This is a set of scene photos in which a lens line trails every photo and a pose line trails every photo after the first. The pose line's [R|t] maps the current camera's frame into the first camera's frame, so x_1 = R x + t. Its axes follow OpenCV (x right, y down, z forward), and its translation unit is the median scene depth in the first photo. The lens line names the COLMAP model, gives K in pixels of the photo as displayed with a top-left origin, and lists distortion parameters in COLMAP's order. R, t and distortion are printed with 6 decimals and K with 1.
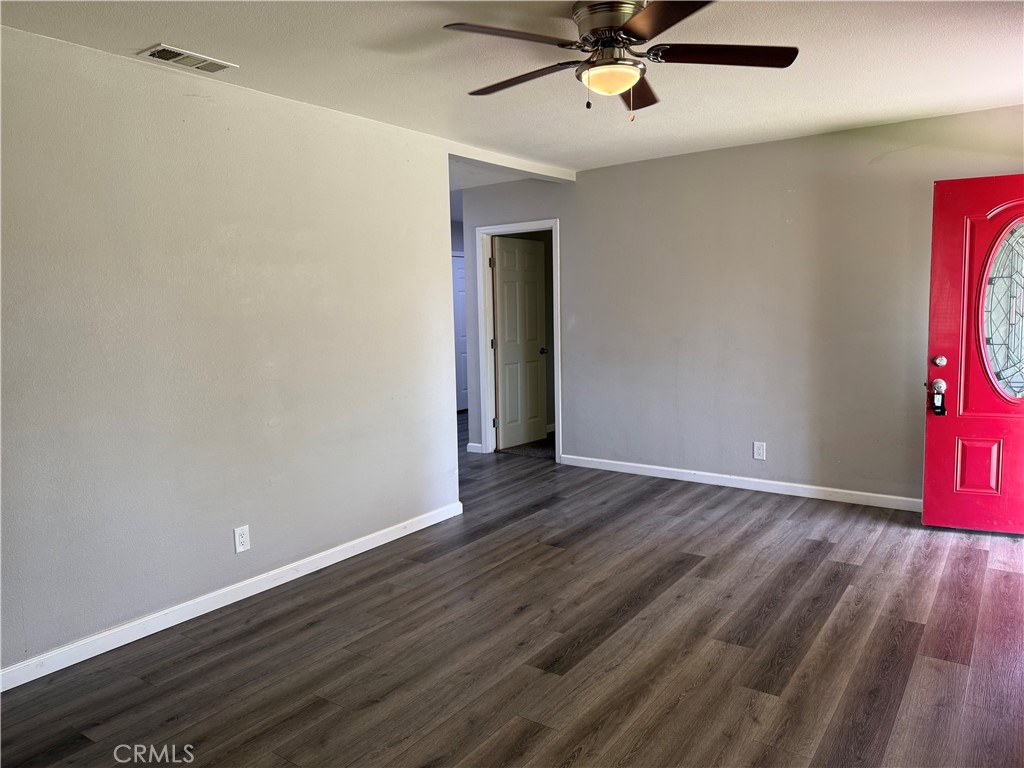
lens RADIAL K [[716.8, 0, 511.3], [0, 716.8, 379.7], [0, 0, 1]] dist [0.076261, -0.093023]
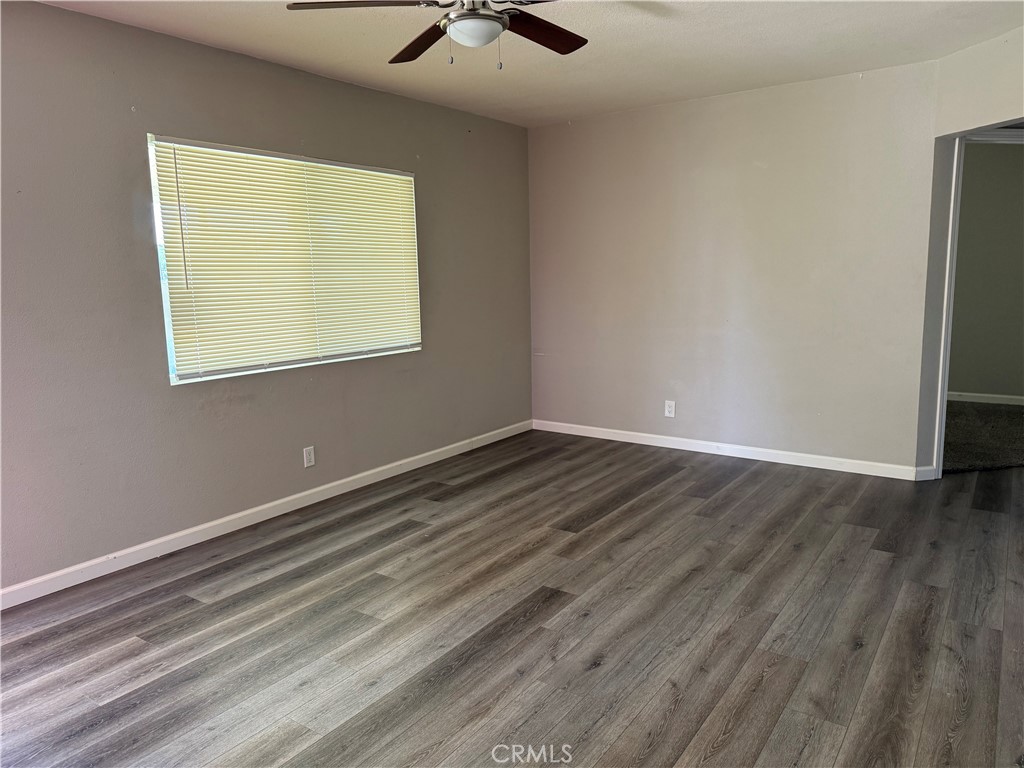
lens RADIAL K [[716.8, 0, 512.1], [0, 716.8, 383.3], [0, 0, 1]] dist [0.076261, -0.093023]
pose [[-0.998688, 0.051111, -0.003186, 0.090678], [0.048516, 0.964235, 0.260572, -0.165093], [0.016390, 0.260075, -0.965449, 1.707515]]
